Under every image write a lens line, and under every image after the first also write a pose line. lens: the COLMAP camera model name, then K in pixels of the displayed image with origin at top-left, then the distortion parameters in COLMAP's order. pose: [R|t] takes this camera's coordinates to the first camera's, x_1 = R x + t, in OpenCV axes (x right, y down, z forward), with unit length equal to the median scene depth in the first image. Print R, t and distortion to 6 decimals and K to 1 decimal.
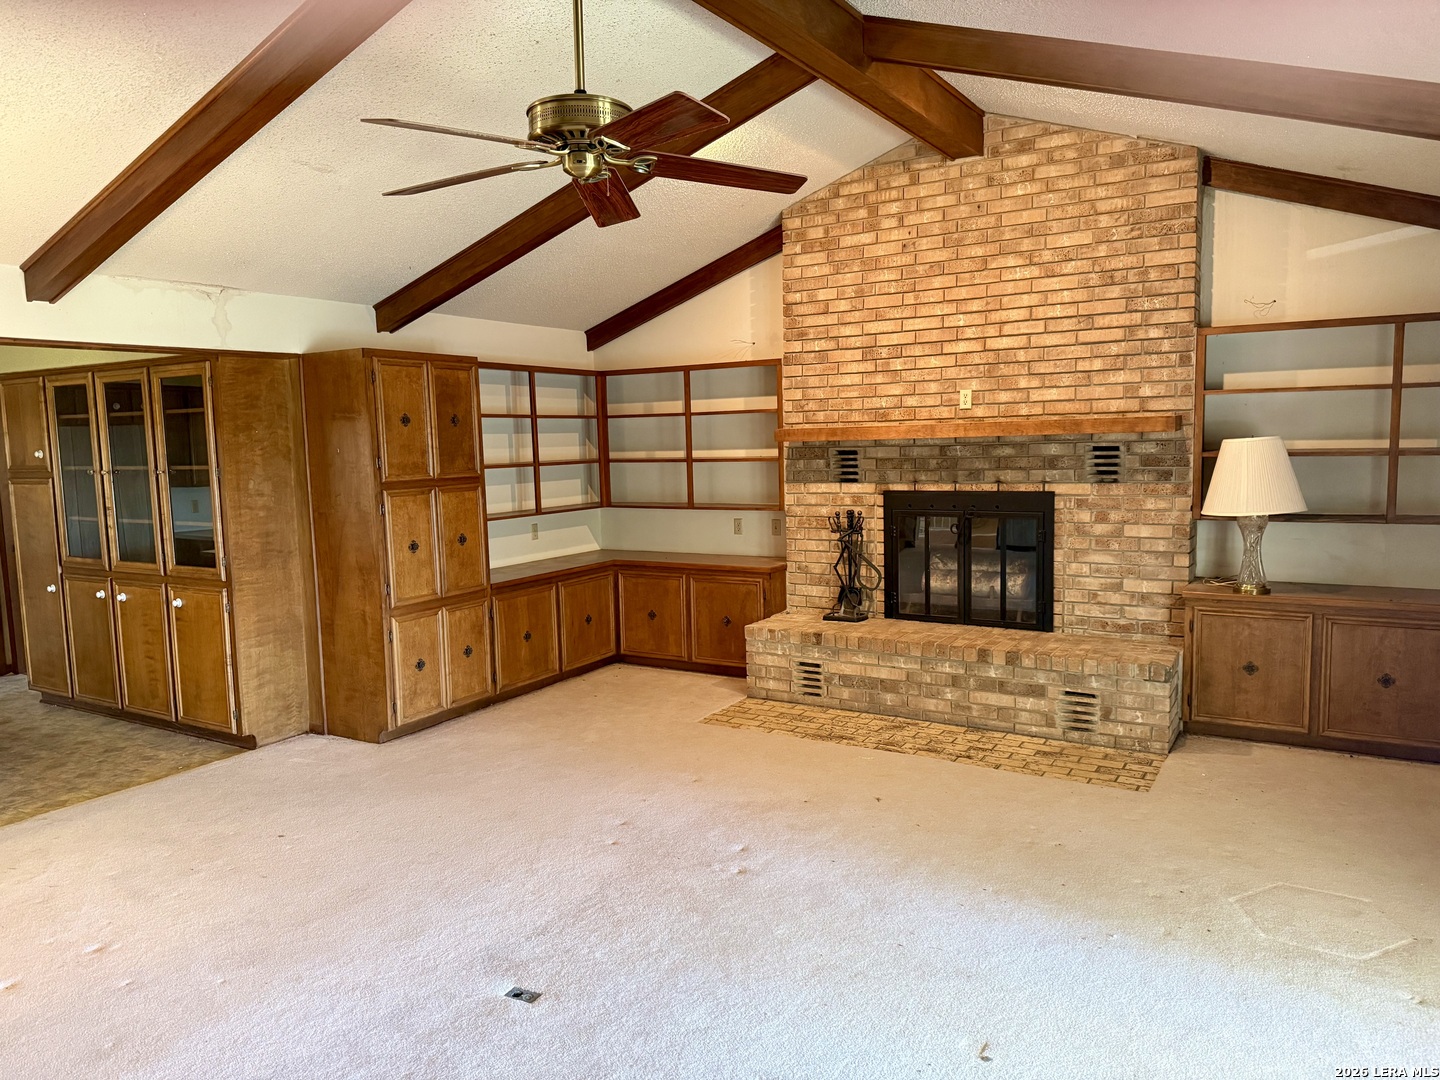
lens RADIAL K [[996.4, 0, 715.0], [0, 996.4, 542.0], [0, 0, 1]] dist [0.074719, -0.102899]
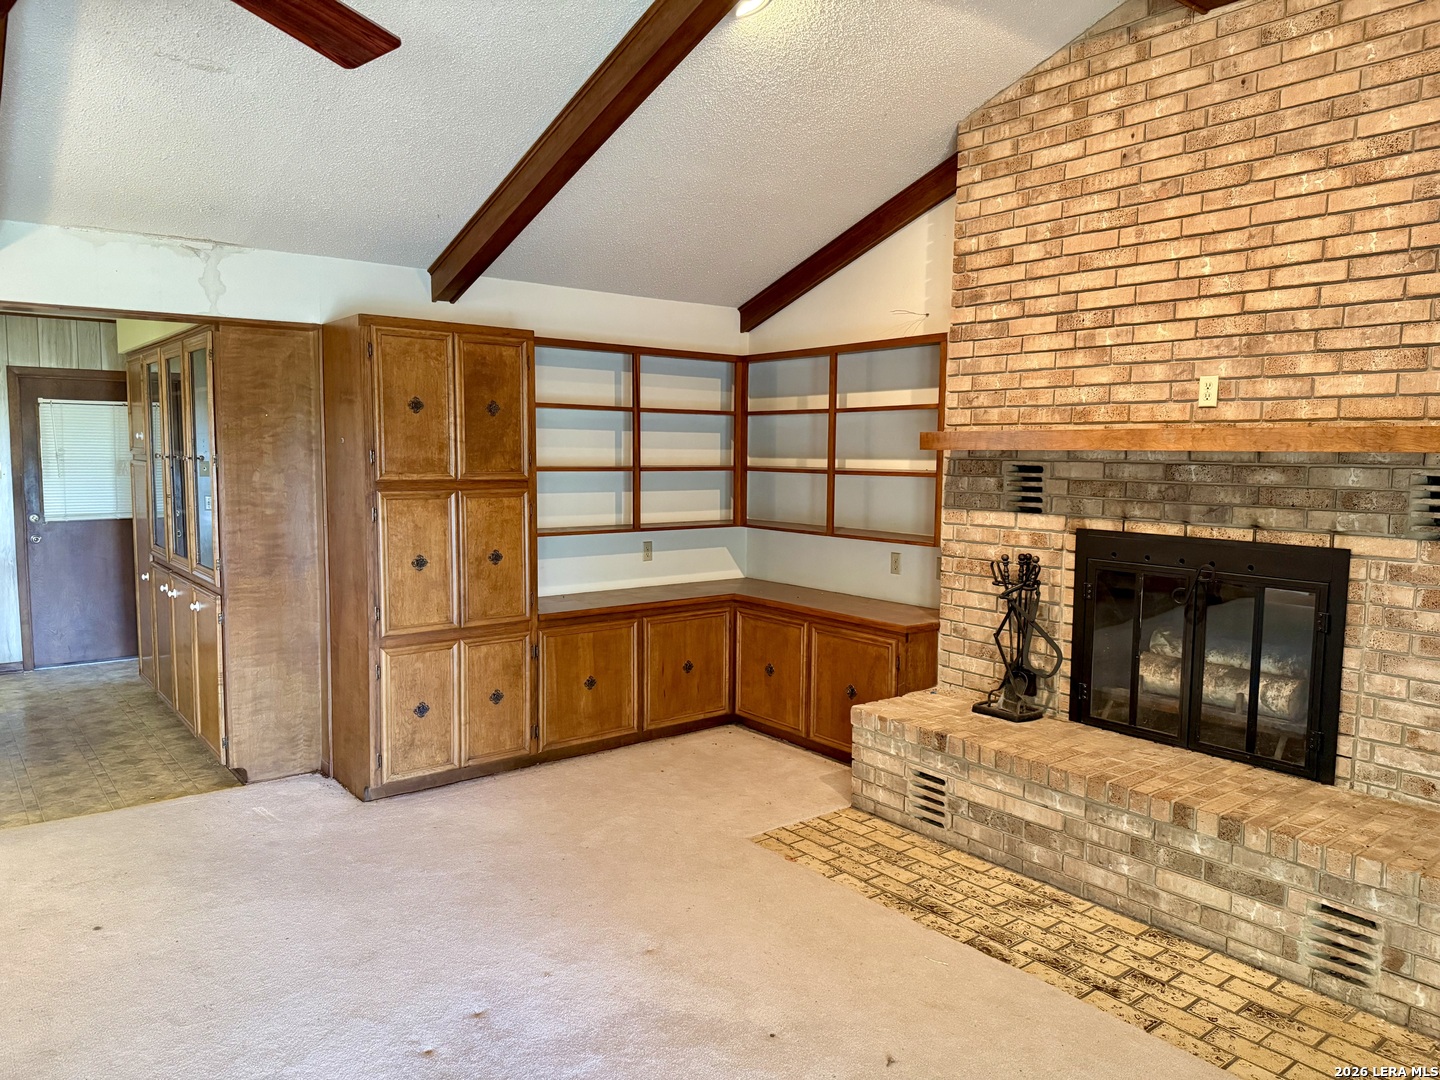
lens RADIAL K [[996.4, 0, 725.7], [0, 996.4, 539.9], [0, 0, 1]] dist [0.074719, -0.102899]
pose [[0.935640, 0.066403, -0.346652, 0.205450], [-0.070472, 0.997513, 0.000867, -0.031371], [0.345848, 0.023618, 0.937993, 0.327826]]
